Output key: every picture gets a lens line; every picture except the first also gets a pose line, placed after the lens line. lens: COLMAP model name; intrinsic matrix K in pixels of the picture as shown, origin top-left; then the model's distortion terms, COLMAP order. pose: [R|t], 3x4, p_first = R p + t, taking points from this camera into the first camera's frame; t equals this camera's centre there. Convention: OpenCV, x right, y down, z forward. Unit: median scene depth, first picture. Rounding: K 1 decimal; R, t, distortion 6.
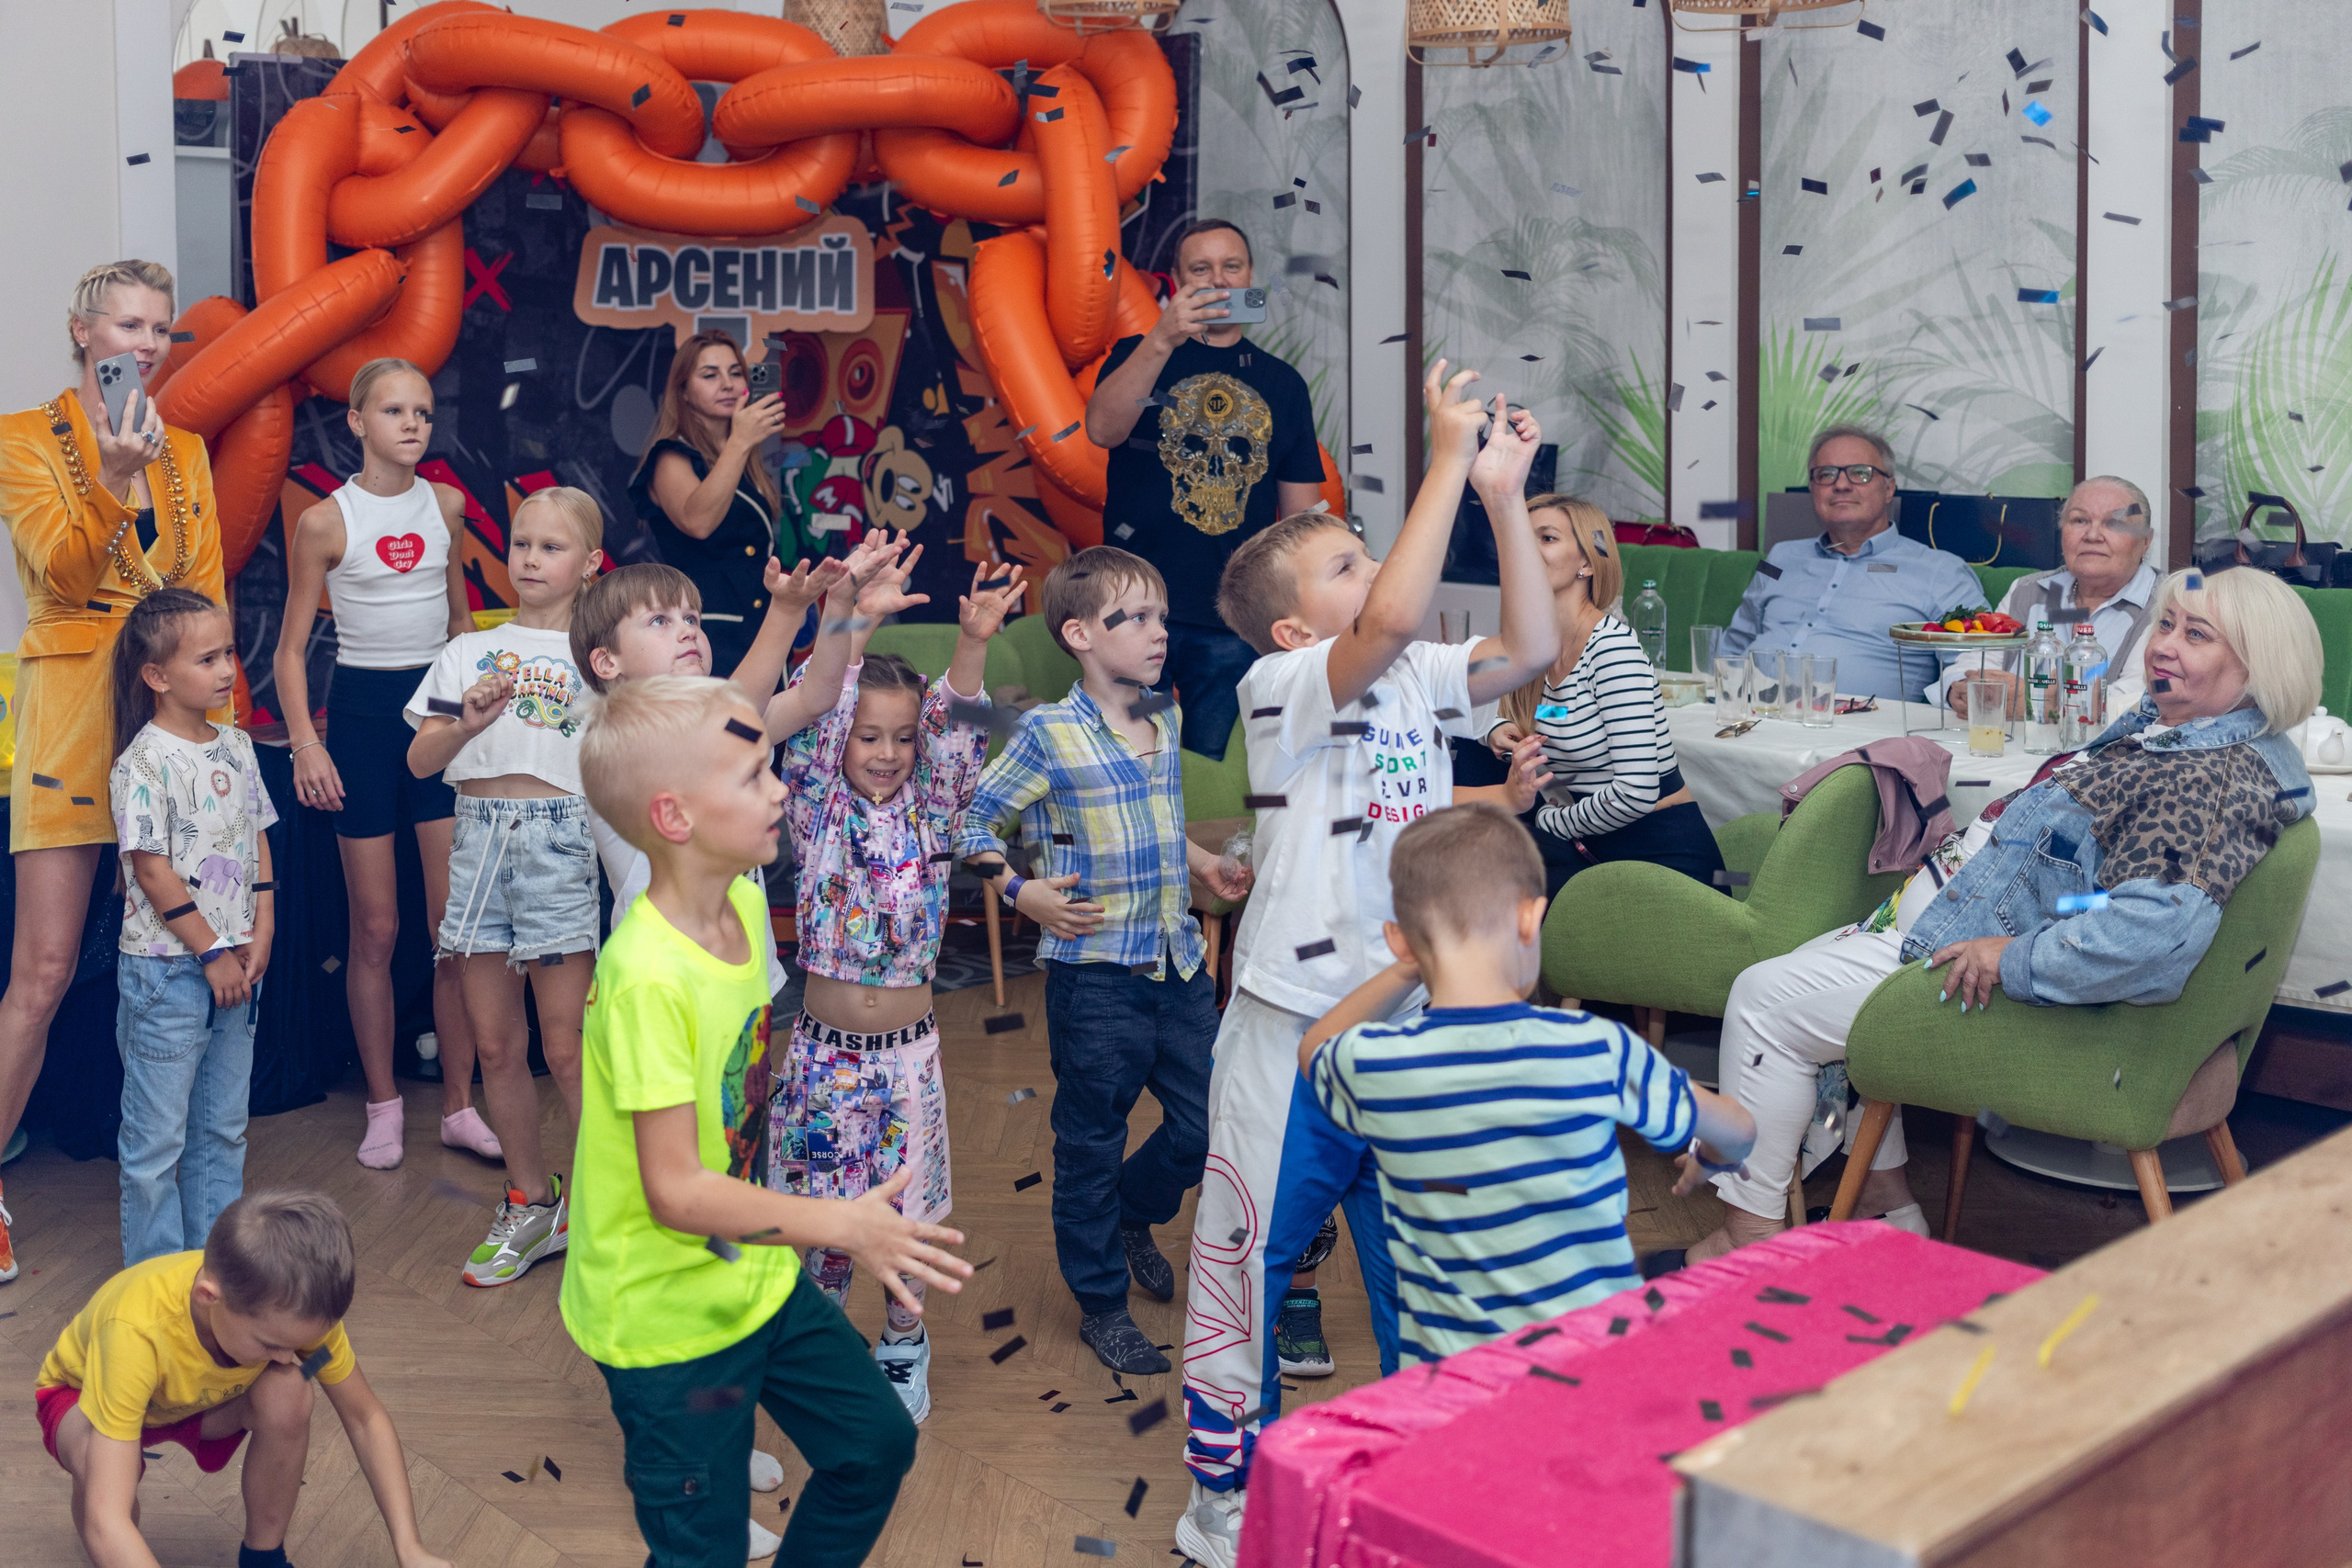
lens RADIAL K [[2701.9, 0, 986.2], [0, 2701.9, 438.0], [0, 0, 1]] dist [-0.003962, 0.000000]
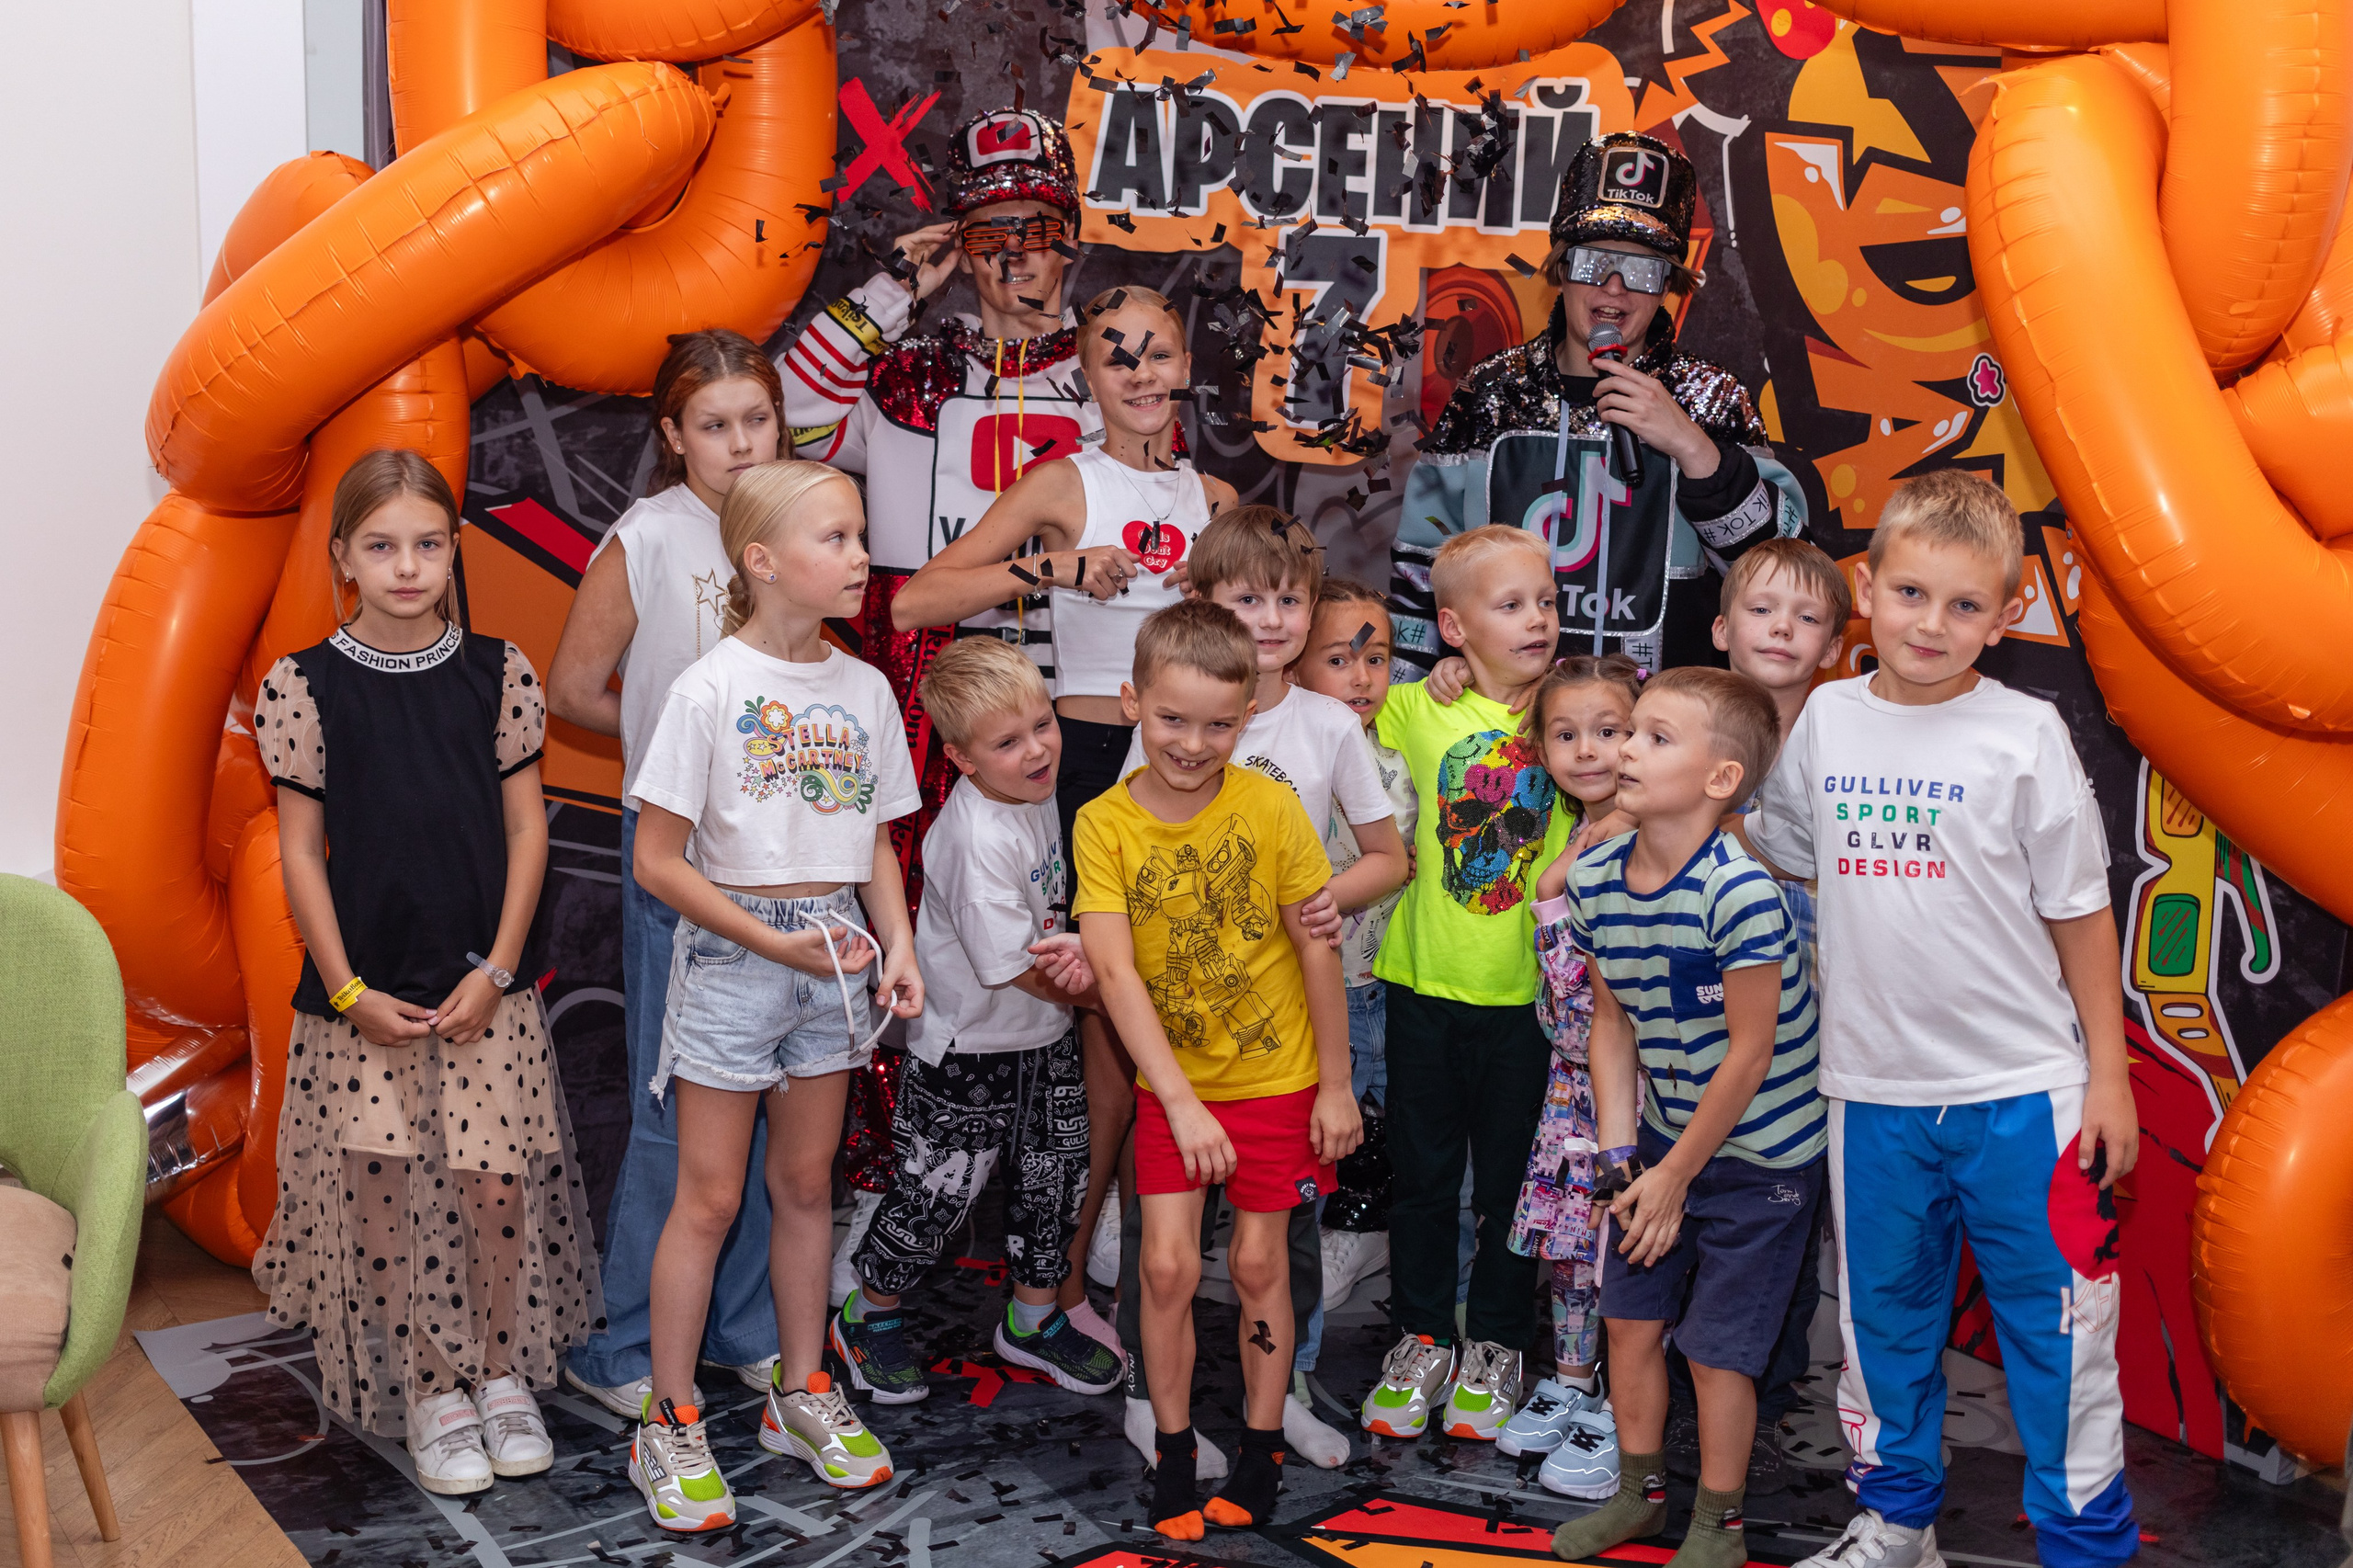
lens RADIAL K [[2856.6, 0, 1073.1], [0, 2856.6, 733.4], [0, 0, 1]] dist [0.002936, 0.000000]
pose [[0.992199, 0.052628, -0.113010, -0.080250], [-0.039308, 0.992351, 0.117021, -0.012119], [0.118304, -0.111665, 0.986679, 0.443363]]
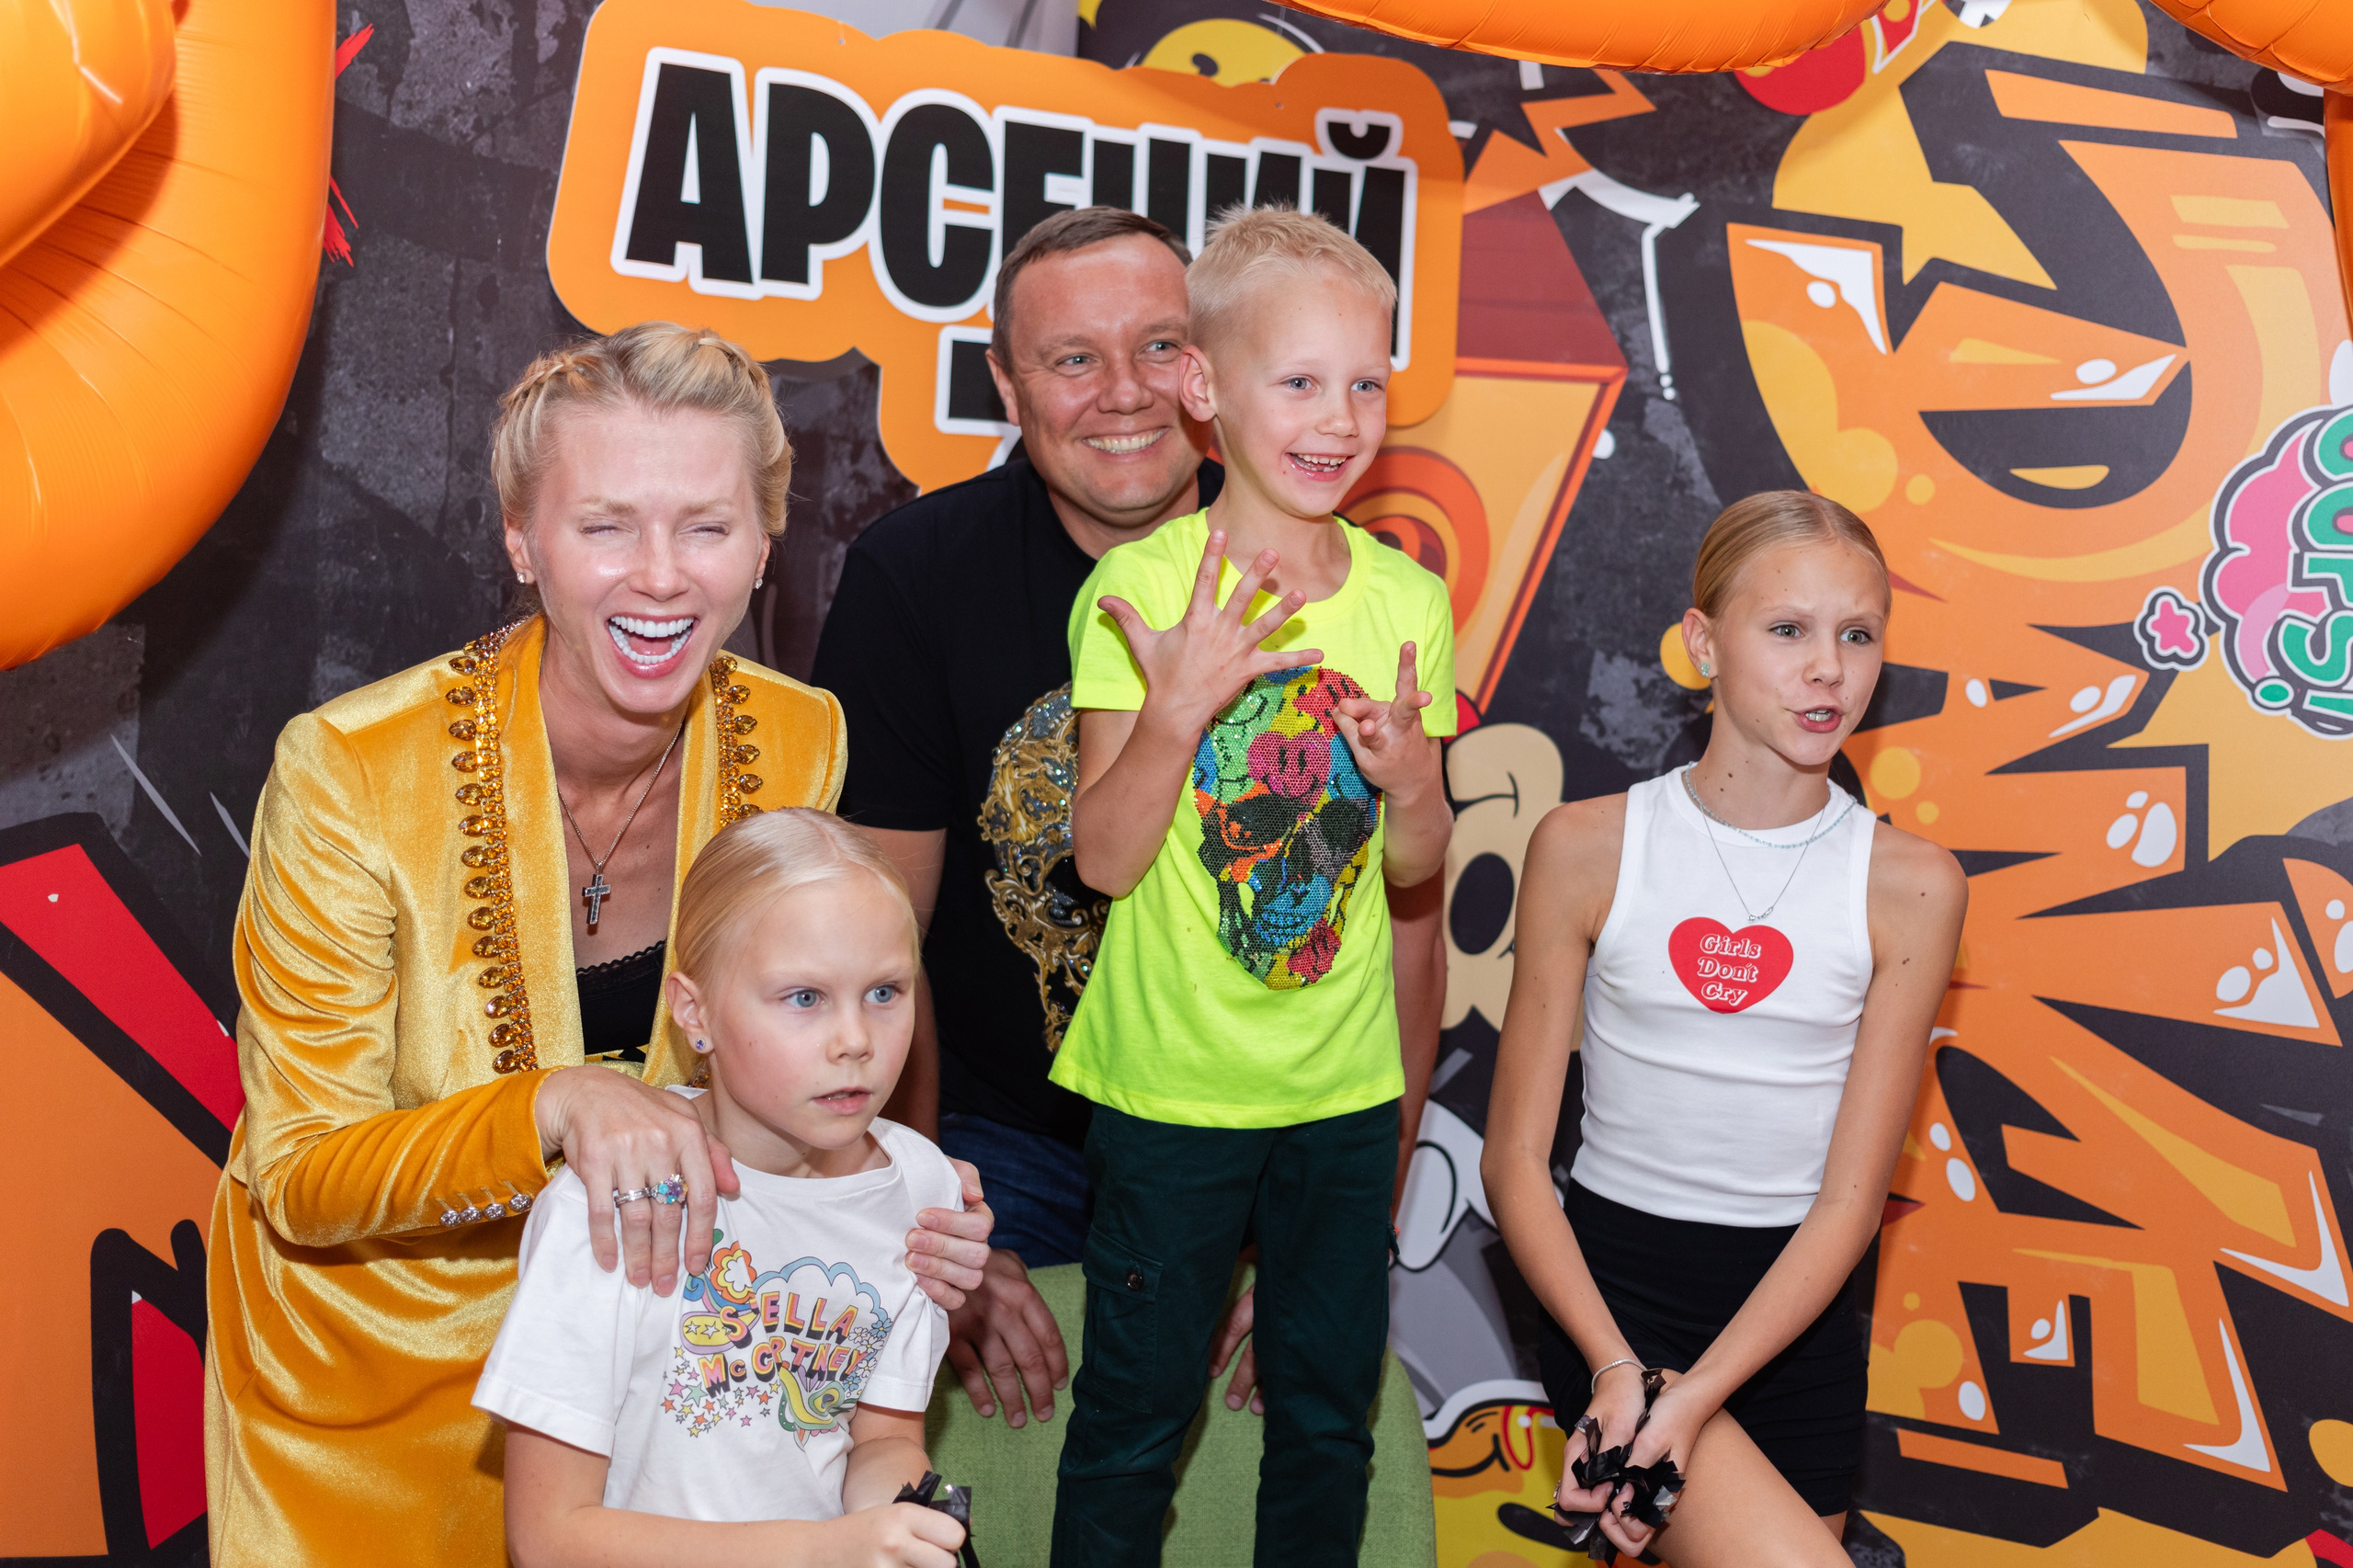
lens RADIAL K [[2856.6, 0, 1240.9], [0, 2856.6, 735.4], [0, 0, 1]] dist [0.002936, 0.000000]
pose [[0.924833, 0.033446, 0.378900, -0.196017], [-0.062397, 0.995972, 0.064385, -0.023082], [-0.375220, -0.083187, 0.923195, 0.690725]]
